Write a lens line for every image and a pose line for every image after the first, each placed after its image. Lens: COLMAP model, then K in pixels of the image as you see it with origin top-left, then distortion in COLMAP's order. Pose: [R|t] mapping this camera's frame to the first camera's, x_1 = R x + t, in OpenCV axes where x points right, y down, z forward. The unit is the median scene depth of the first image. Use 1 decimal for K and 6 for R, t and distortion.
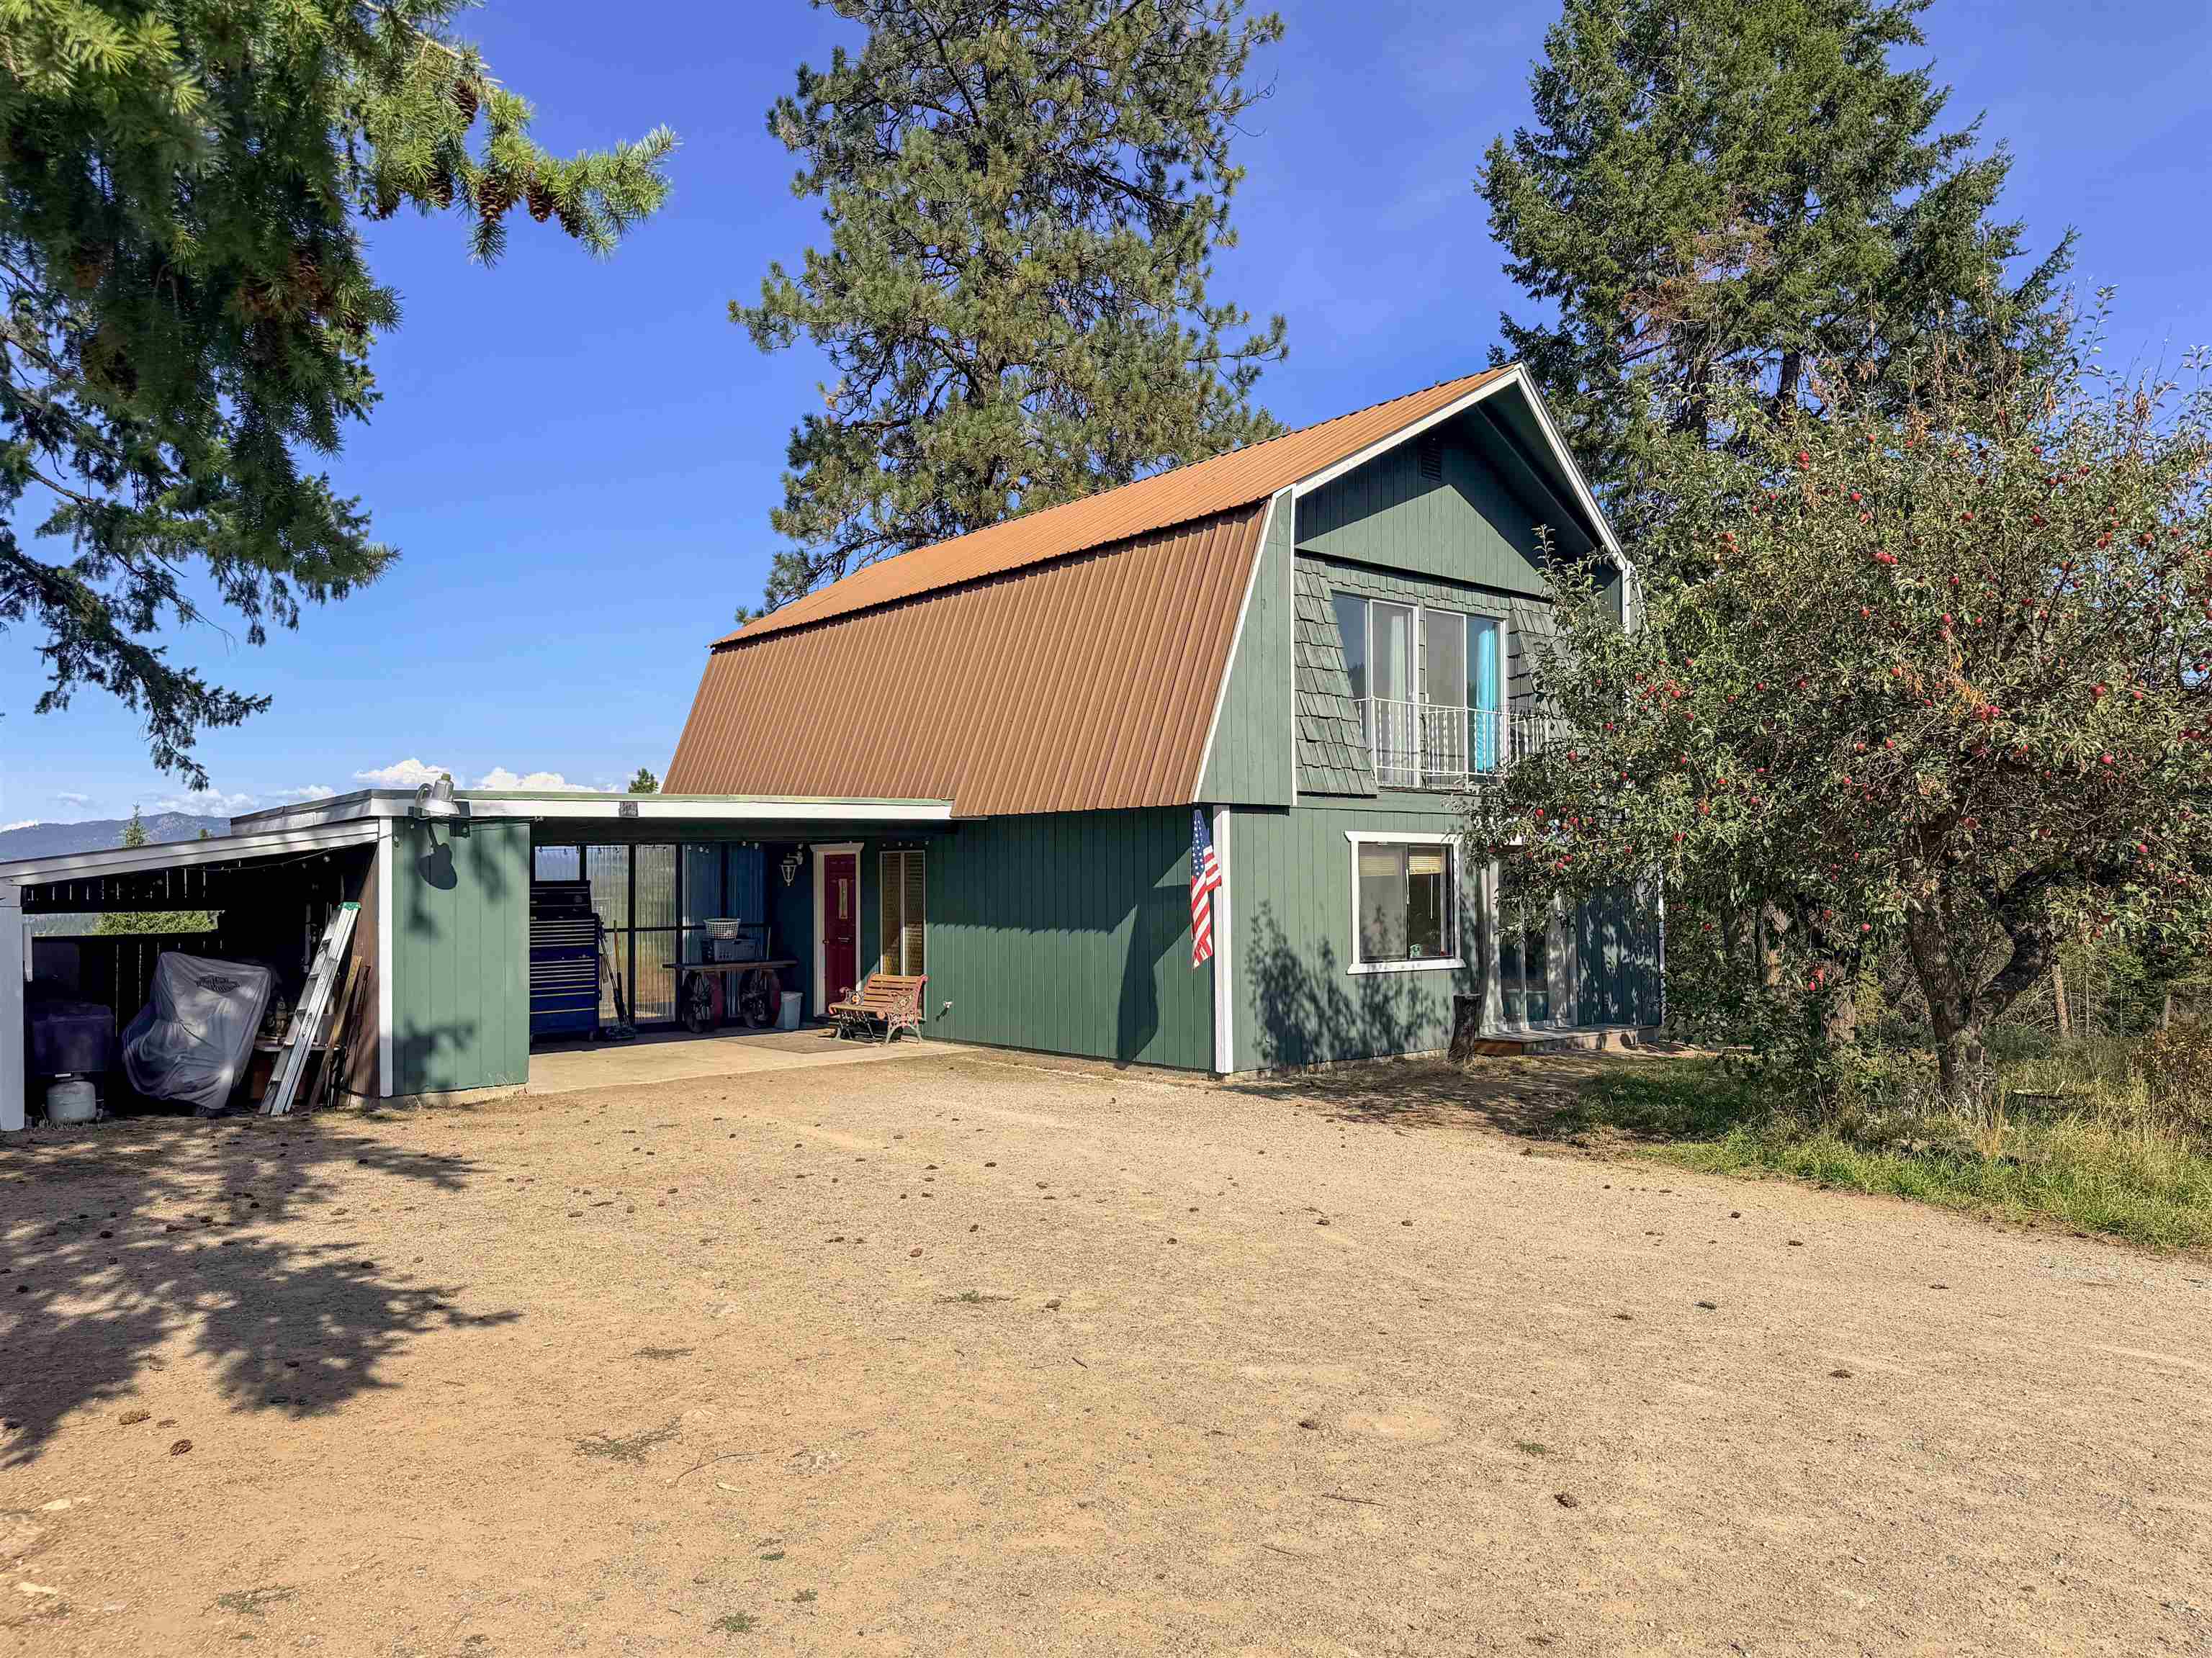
lens RADIAL K [[1667.4, 0, 1085.0], [0, 1667.4, 830.5], [0, 0, 1]] dist [0.042665, -0.009208]
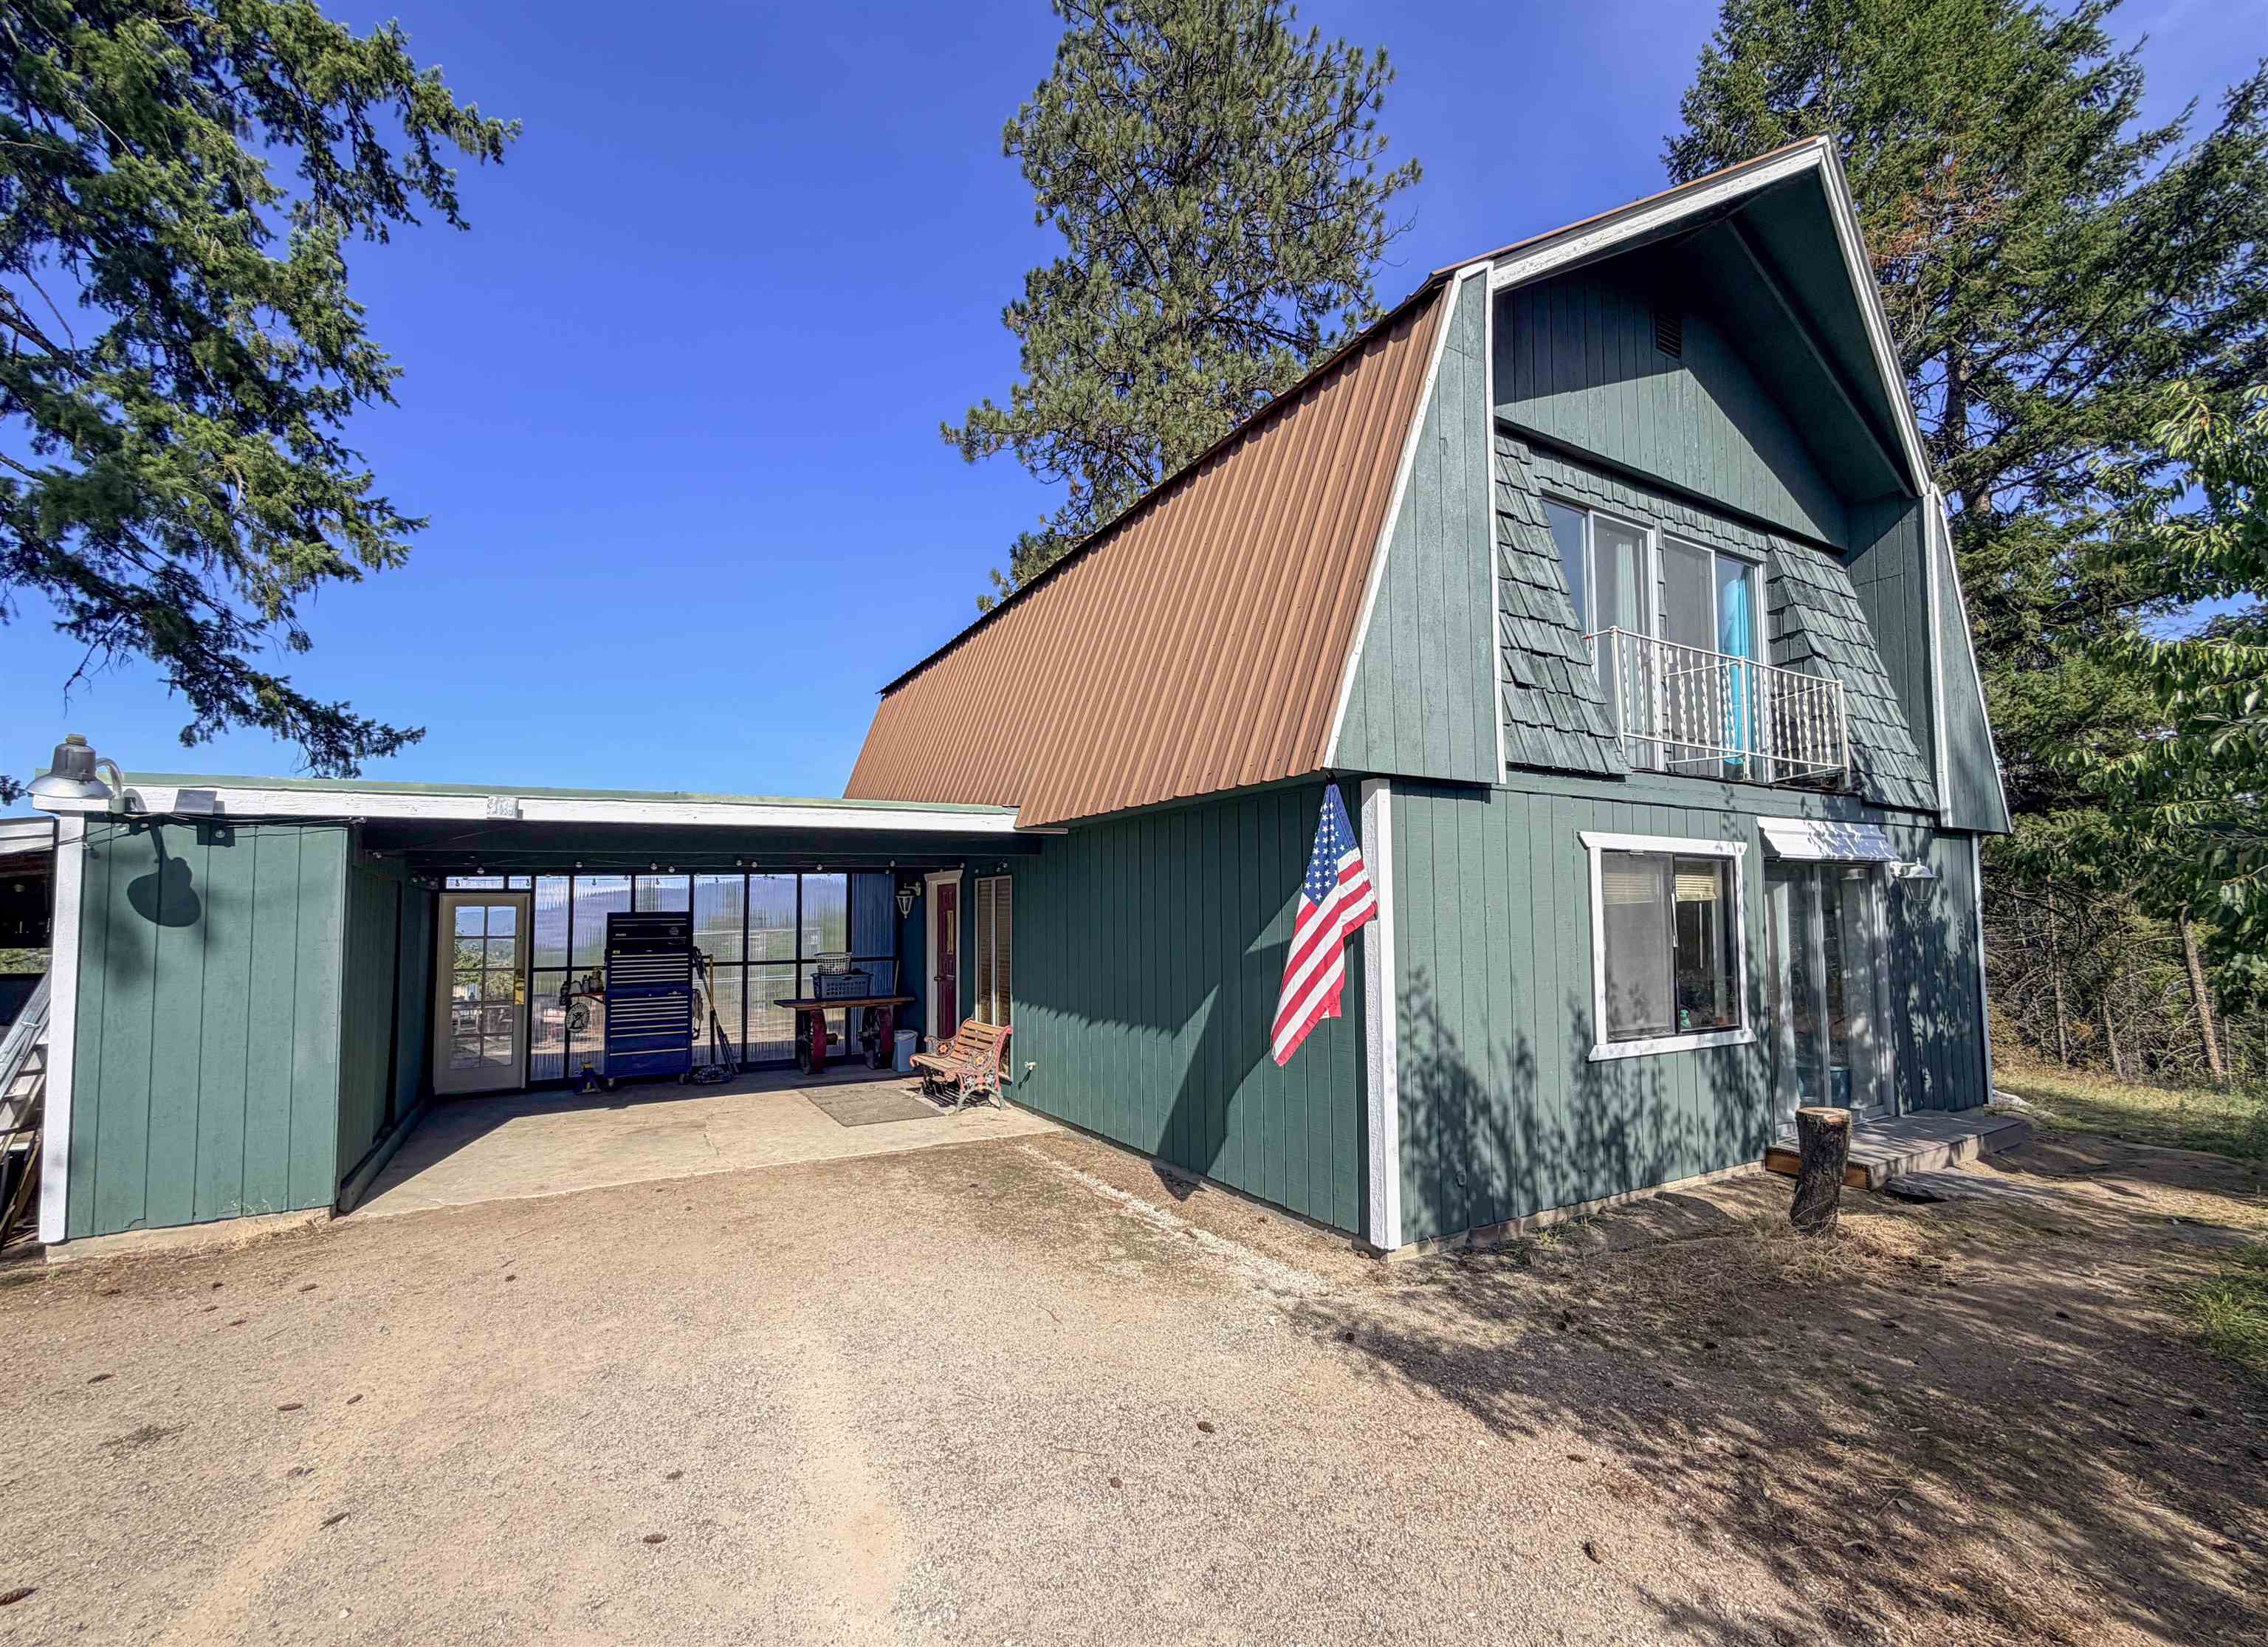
lens RADIAL K [[980.9, 0, 1119.2], [0, 980.9, 853.5], [0, 0, 1]] dist [-0.001698, 0.001818]
pose [[0.984850, -0.009799, -0.173134, 0.046598], [0.004131, 0.999445, -0.033067, 0.018581], [0.173362, 0.031851, 0.984343, 0.572767]]
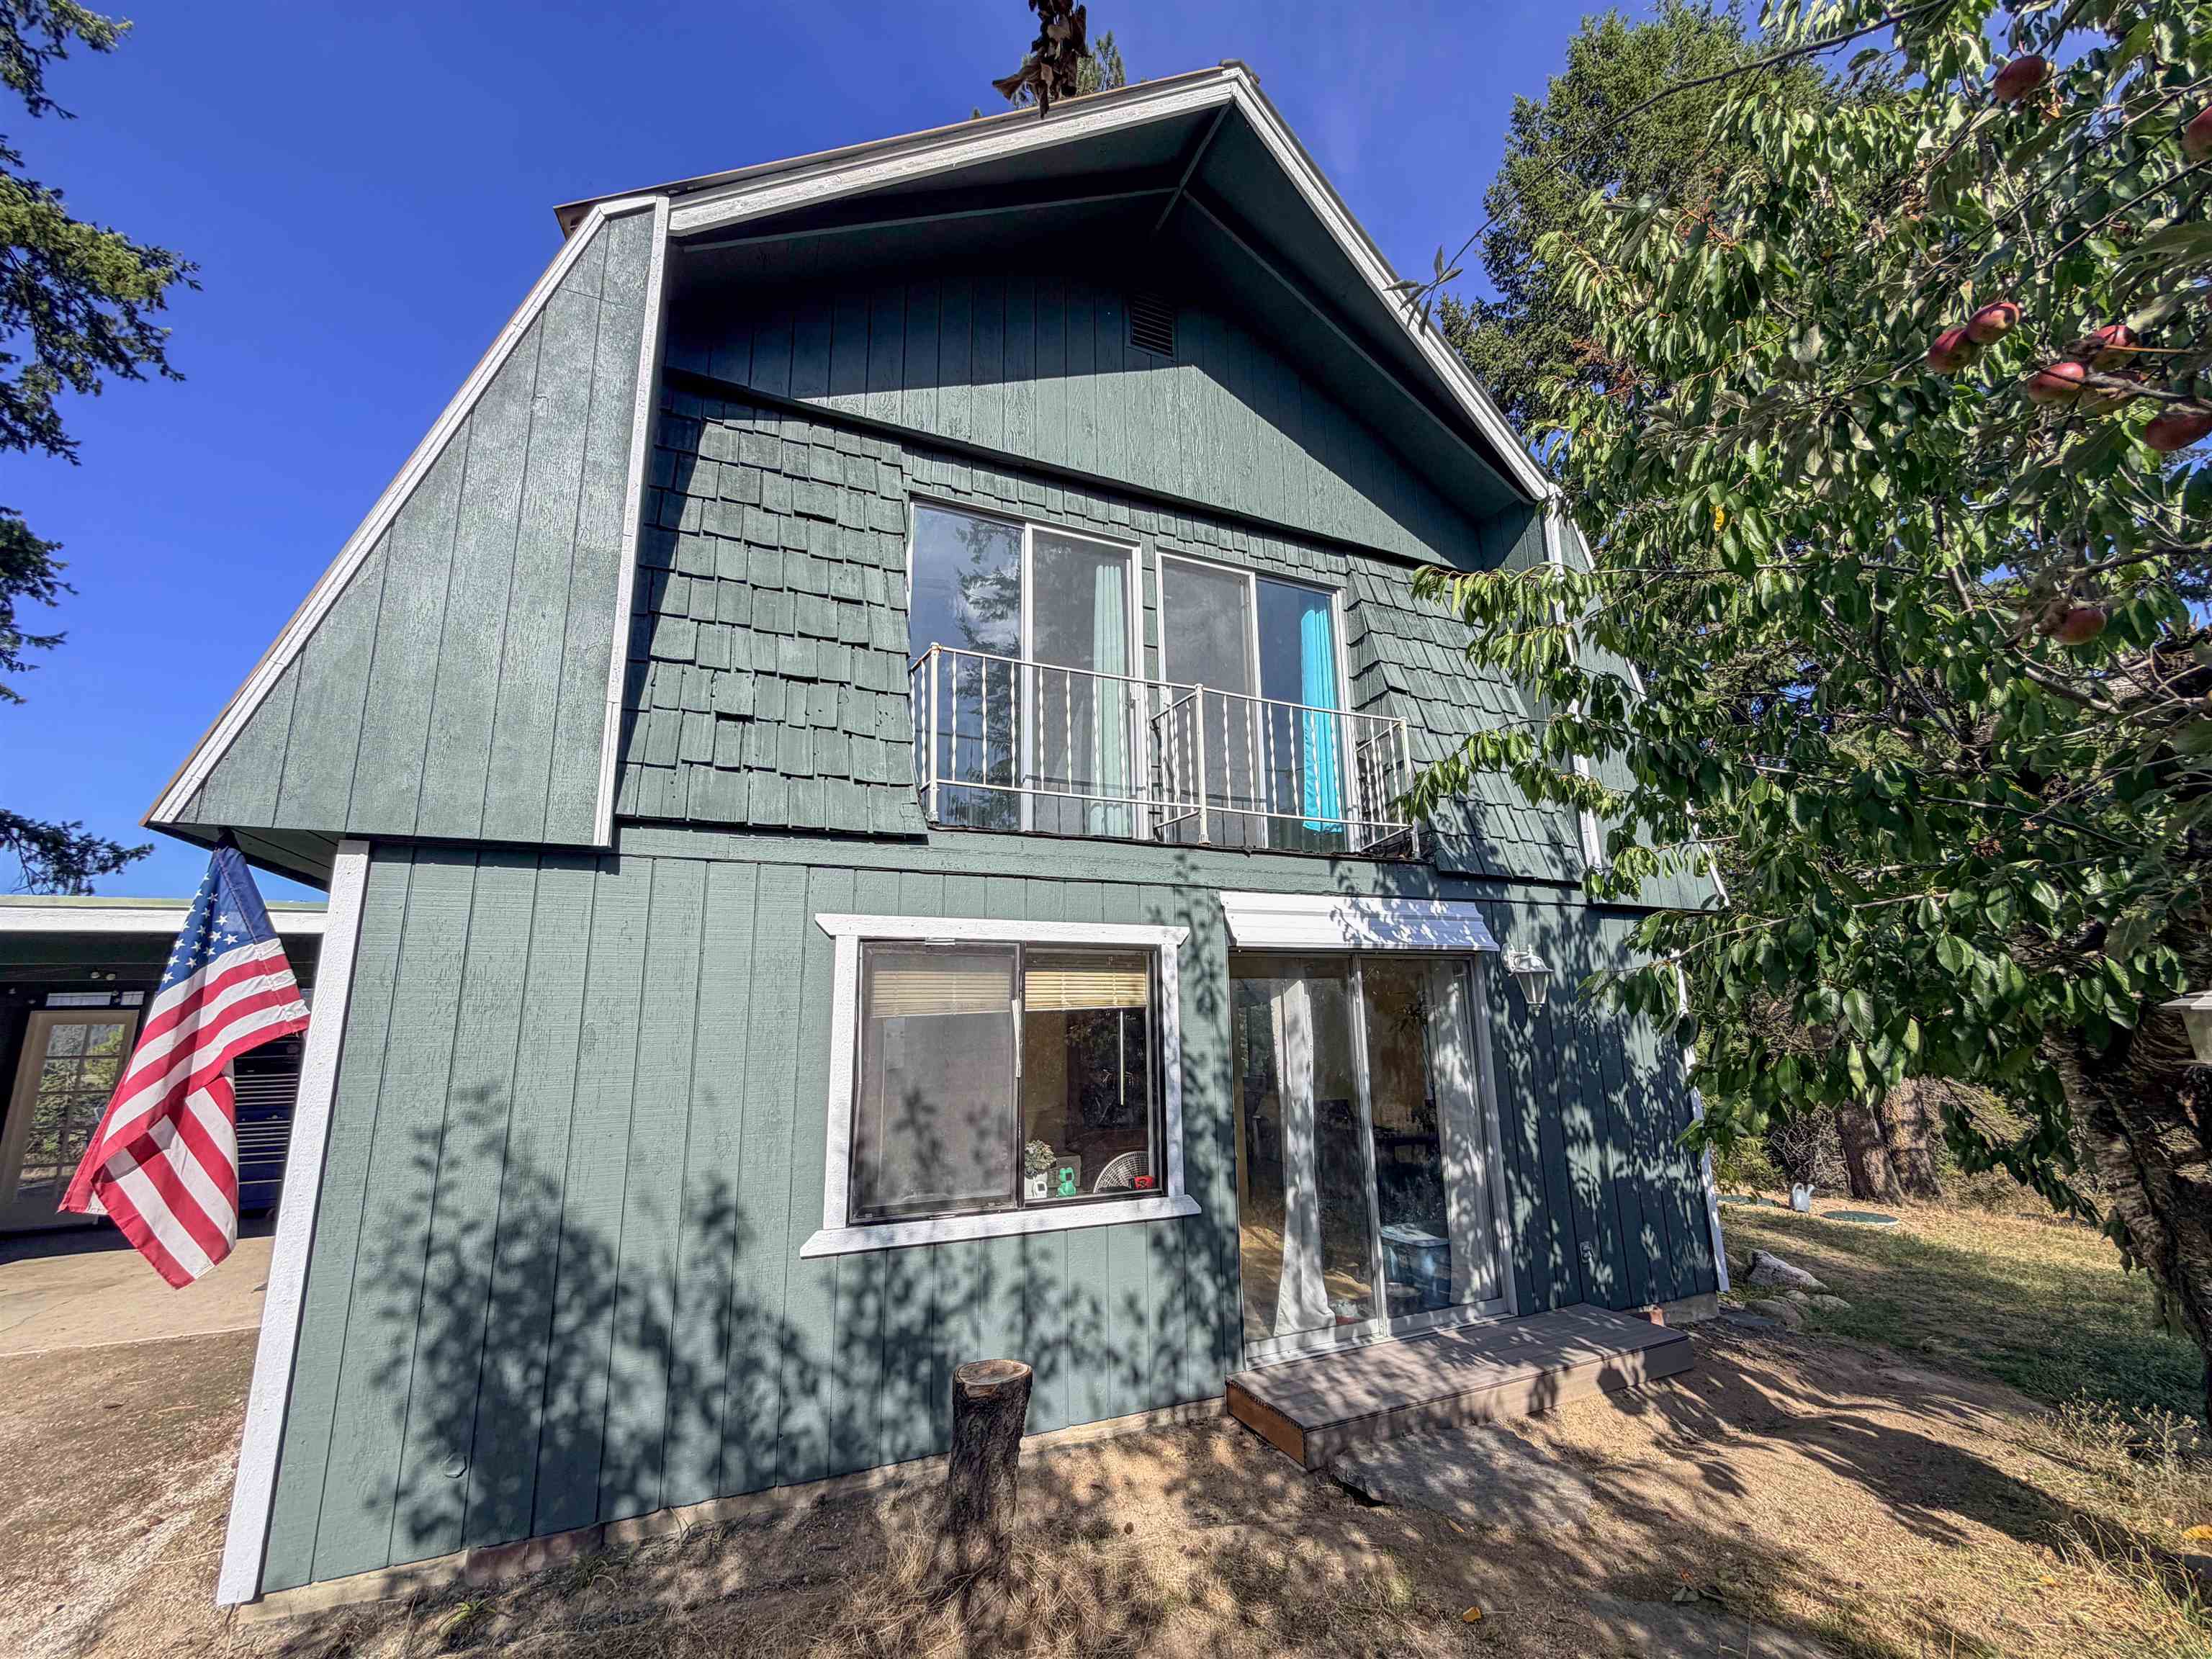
lens RADIAL K [[890.7, 0, 1117.0], [0, 890.7, 834.3], [0, 0, 1]] dist [0.001484, -0.000812]
pose [[0.960539, -0.064043, -0.270673, 0.280279], [0.016940, 0.984795, -0.172893, 0.020313], [0.277629, 0.161485, 0.947019, 0.746345]]
